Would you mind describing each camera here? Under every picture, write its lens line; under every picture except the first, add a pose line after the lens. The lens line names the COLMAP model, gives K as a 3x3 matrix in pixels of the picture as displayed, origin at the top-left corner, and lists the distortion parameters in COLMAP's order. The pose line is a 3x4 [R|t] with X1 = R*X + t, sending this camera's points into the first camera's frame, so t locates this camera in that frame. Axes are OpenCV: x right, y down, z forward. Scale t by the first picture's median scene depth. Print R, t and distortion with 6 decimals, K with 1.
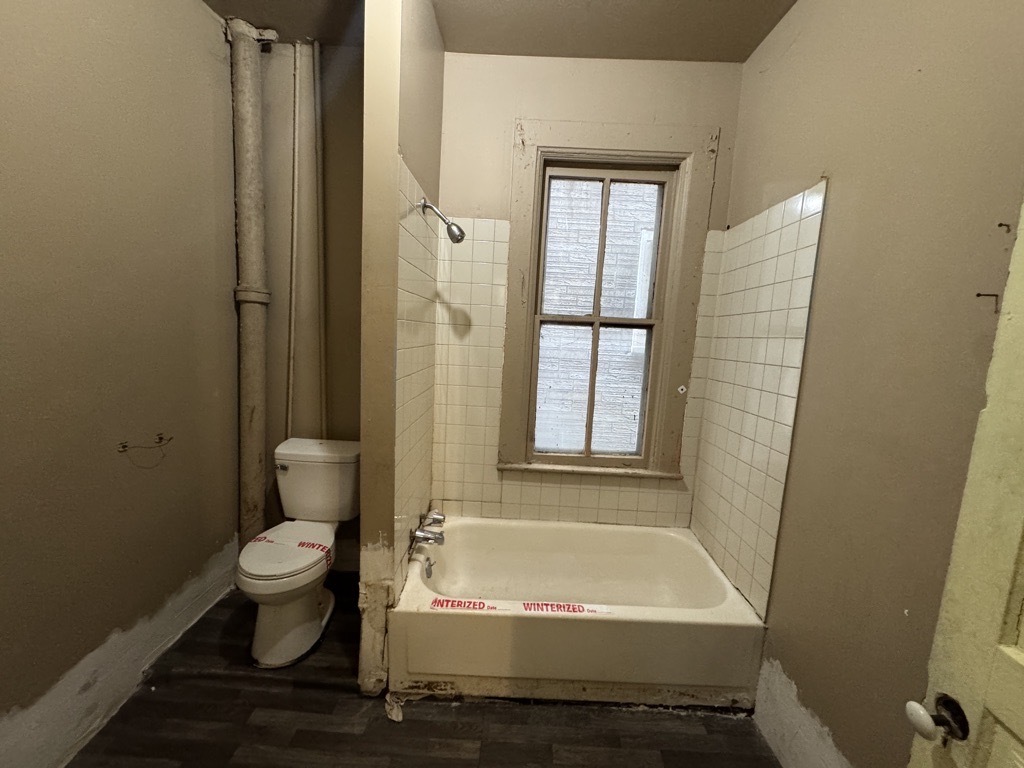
lens RADIAL K [[405.7, 0, 511.8], [0, 405.7, 384.9], [0, 0, 1]] dist [-0.003576, 0.000401]
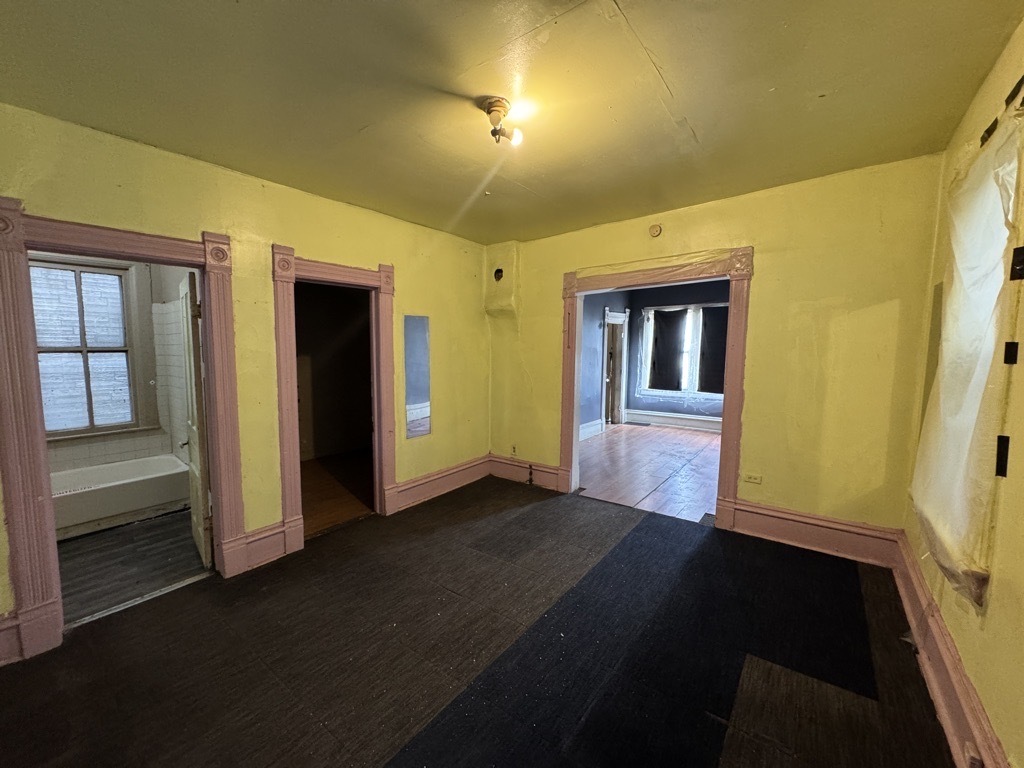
lens RADIAL K [[405.7, 0, 516.2], [0, 405.7, 380.6], [0, 0, 1]] dist [-0.003576, 0.000401]
pose [[0.600951, -0.120148, 0.790204, -0.064562], [0.129218, 0.990236, 0.052292, 0.122655], [-0.788772, 0.070683, 0.610609, -1.516057]]
